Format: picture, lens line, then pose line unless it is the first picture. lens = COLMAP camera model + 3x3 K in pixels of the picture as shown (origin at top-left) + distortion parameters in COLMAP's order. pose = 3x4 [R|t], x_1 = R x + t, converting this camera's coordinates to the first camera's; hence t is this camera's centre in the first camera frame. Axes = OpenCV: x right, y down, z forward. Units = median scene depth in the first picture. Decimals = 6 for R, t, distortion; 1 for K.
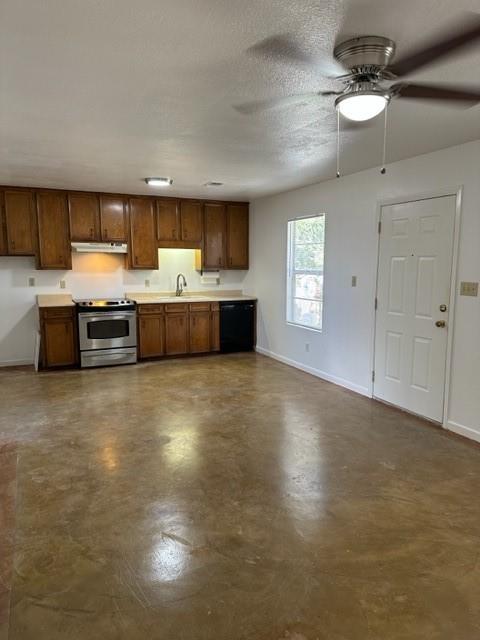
lens RADIAL K [[449.8, 0, 238.0], [0, 449.8, 320.9], [0, 0, 1]] dist [0.055956, -0.058657]
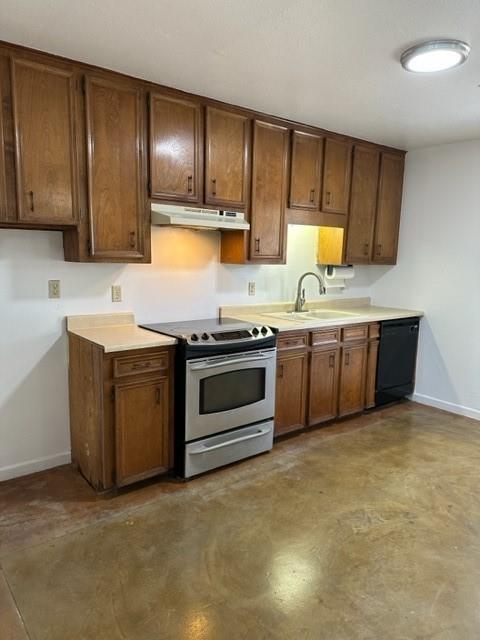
lens RADIAL K [[480.6, 0, 238.7], [0, 480.6, 322.2], [0, 0, 1]] dist [0.064319, 0.003798]
pose [[0.972327, -0.009852, 0.233415, -0.382927], [0.004299, 0.999696, 0.024287, -0.062356], [-0.233583, -0.022612, 0.972074, 0.484732]]
